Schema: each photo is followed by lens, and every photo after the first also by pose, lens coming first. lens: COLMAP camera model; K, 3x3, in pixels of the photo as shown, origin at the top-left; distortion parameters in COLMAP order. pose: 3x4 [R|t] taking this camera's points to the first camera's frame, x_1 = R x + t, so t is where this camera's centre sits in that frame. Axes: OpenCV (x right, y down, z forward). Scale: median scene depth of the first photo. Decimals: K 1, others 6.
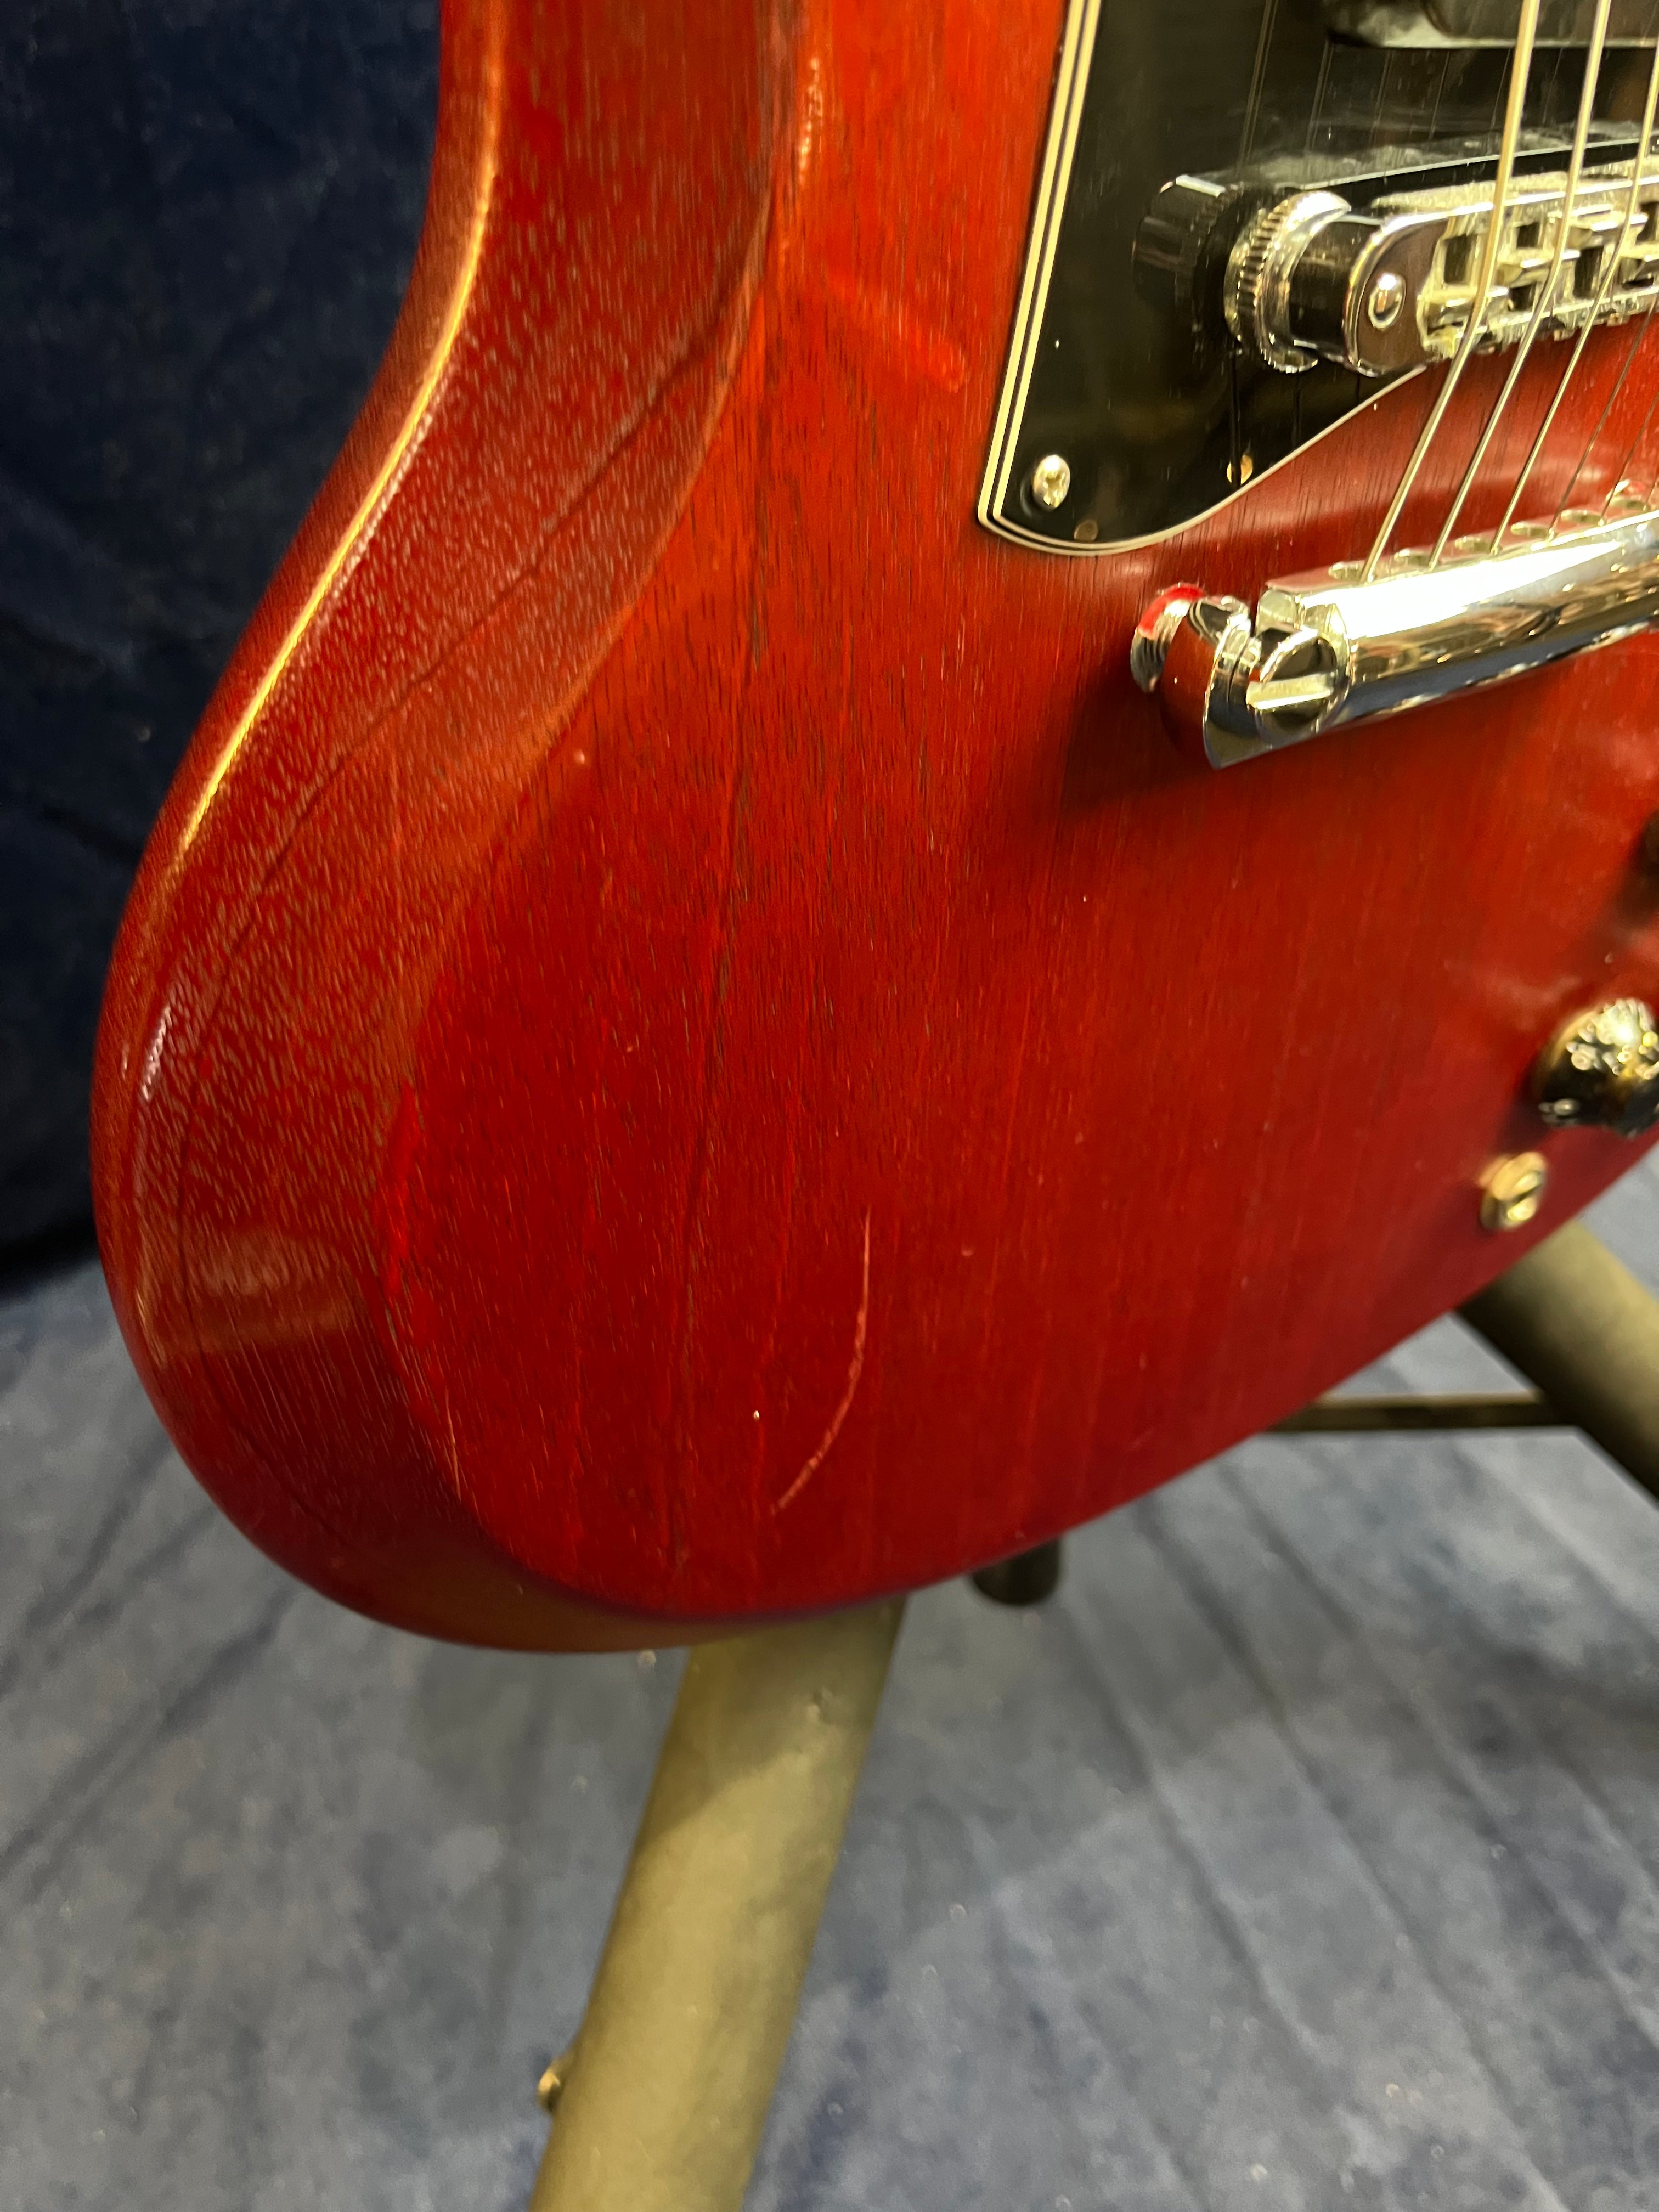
lens RADIAL K [[1751.0, 0, 848.5], [0, 1751.0, 1131.8], [0, 0, 1]] dist [0.062512, -0.133717]
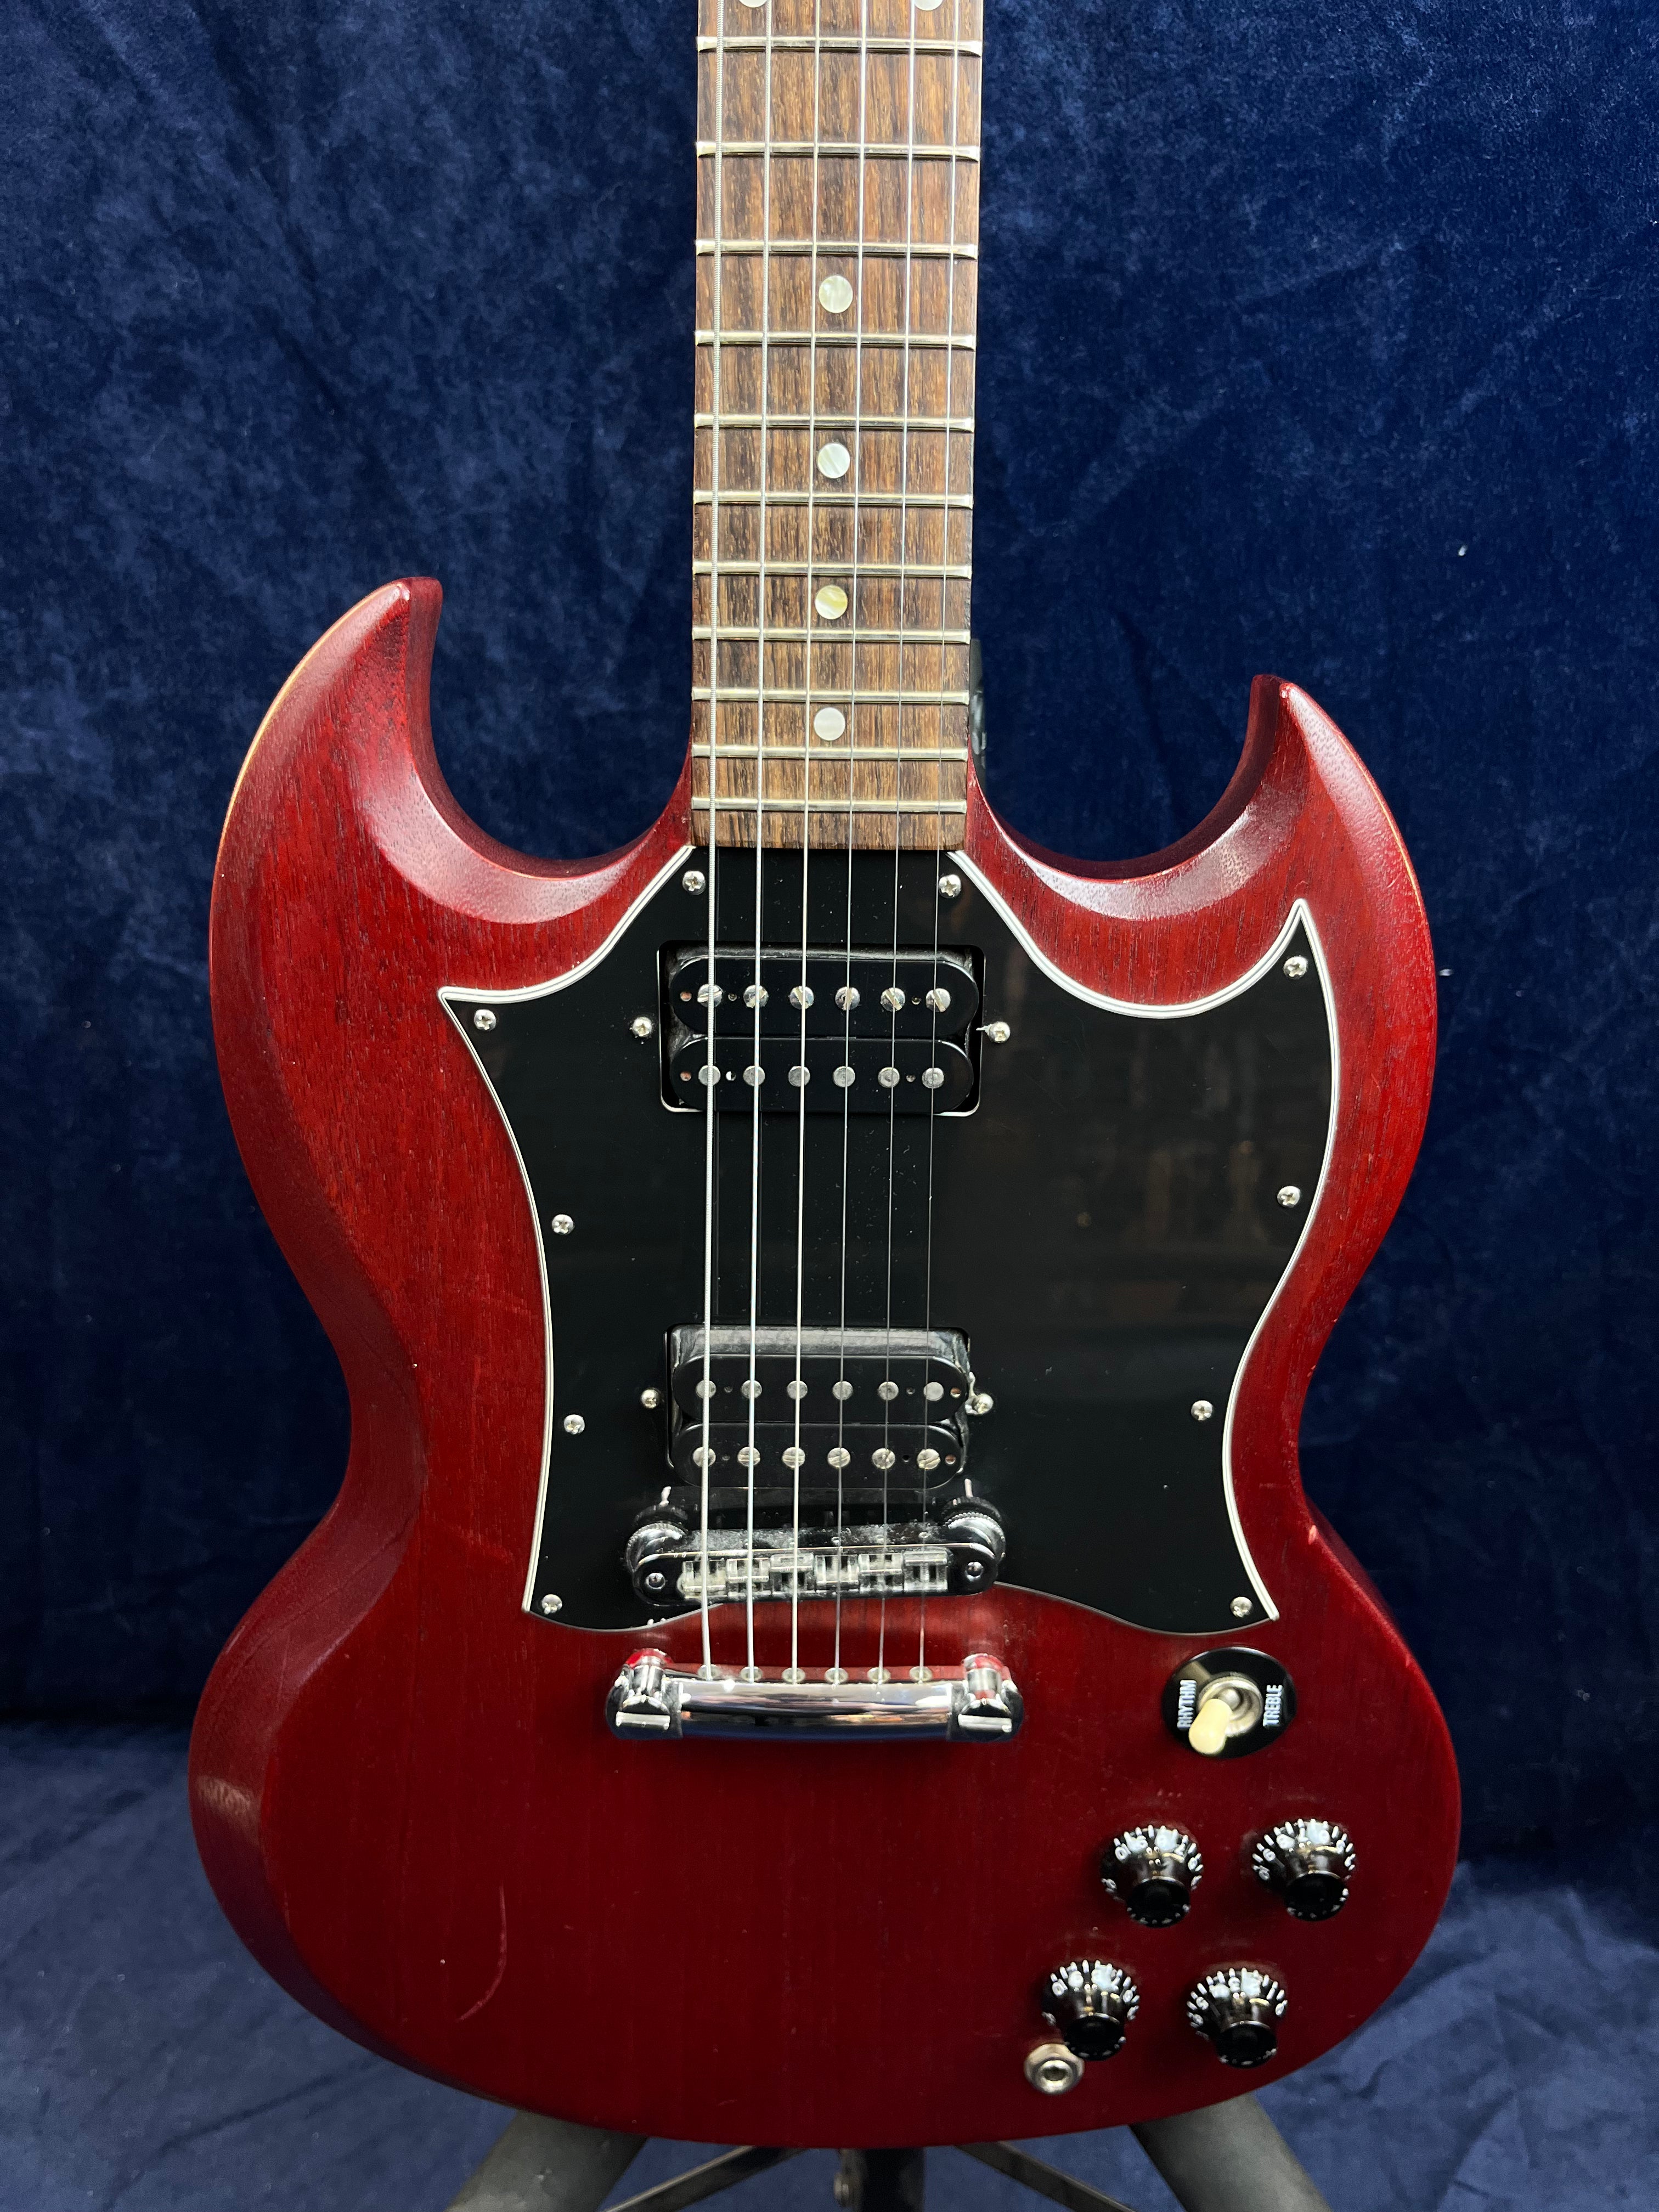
lens RADIAL K [[1722.6, 0, 834.2], [0, 1722.6, 1129.9], [0, 0, 1]] dist [0.053955, -0.104163]
pose [[0.821334, 0.177279, -0.542201, 0.896031], [-0.334105, 0.919897, -0.205335, -0.336311], [0.462368, 0.349801, 0.814773, -0.558842]]
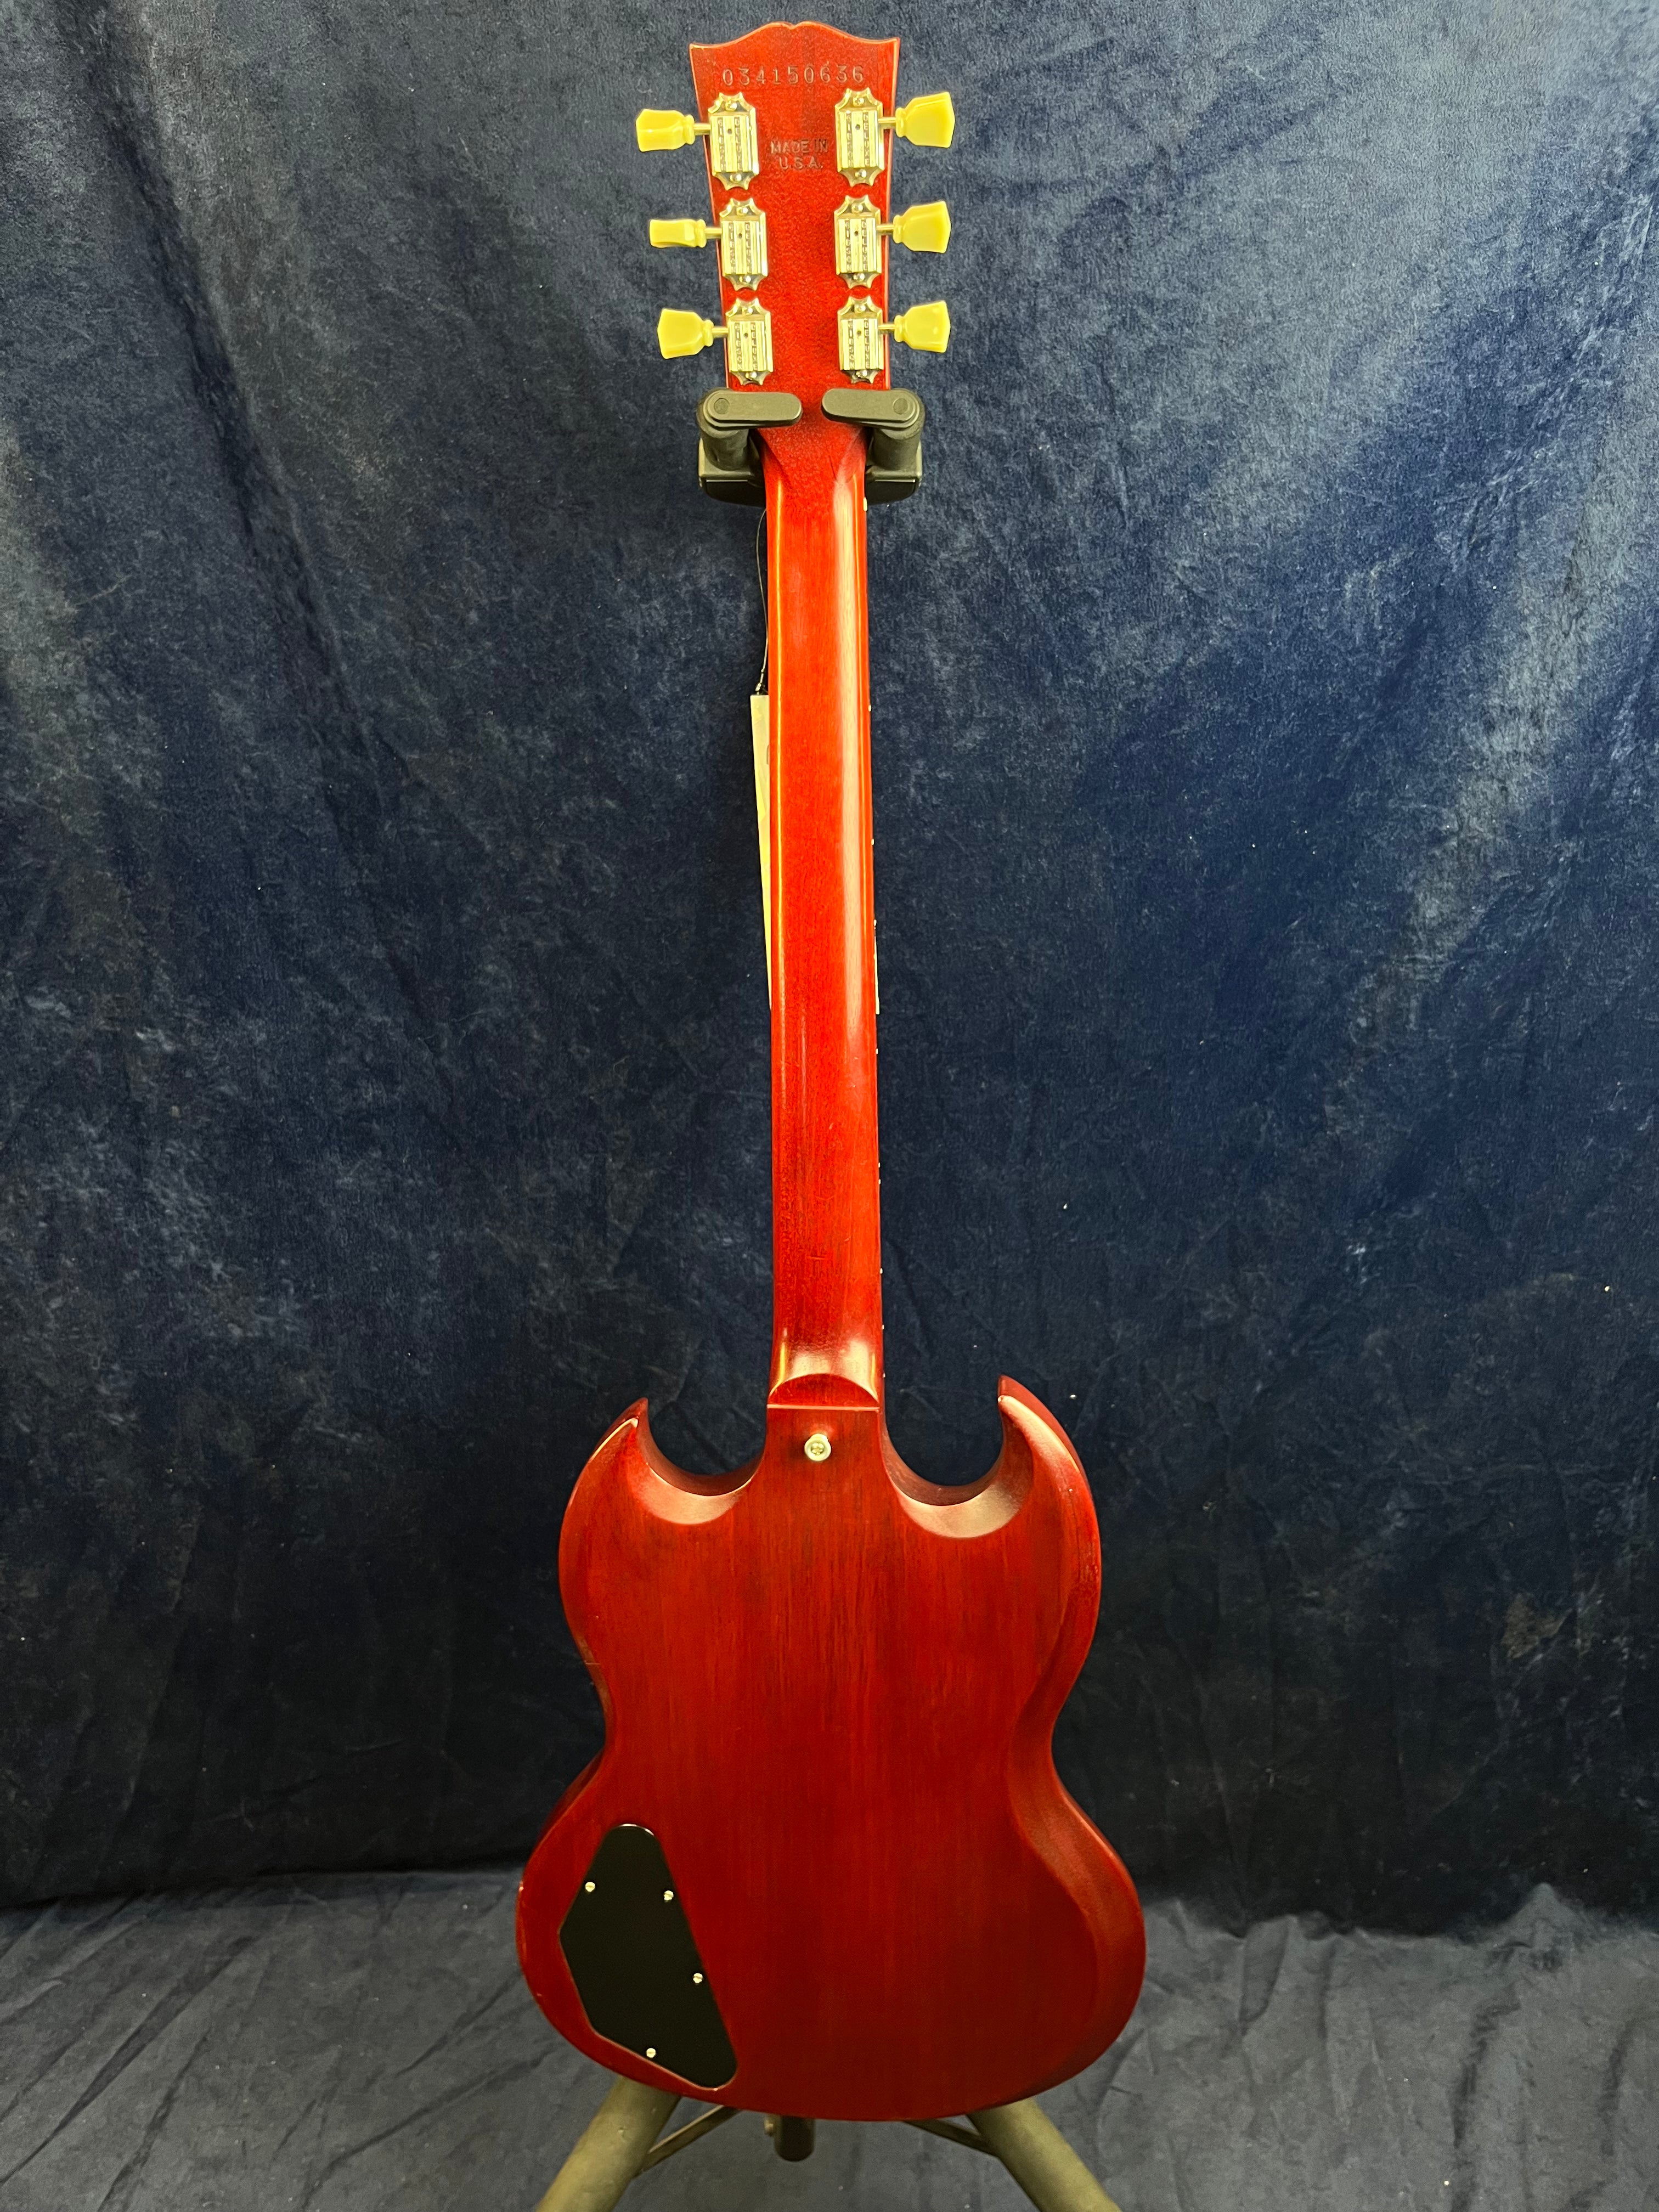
lens RADIAL K [[1712.3, 0, 851.7], [0, 1712.3, 1100.0], [0, 0, 1]] dist [0.067578, -0.101811]
pose [[0.903781, 0.135734, -0.405902, 1.309613], [-0.262842, 0.924493, -0.276093, -0.612439], [0.337778, 0.356216, 0.871216, -2.155815]]
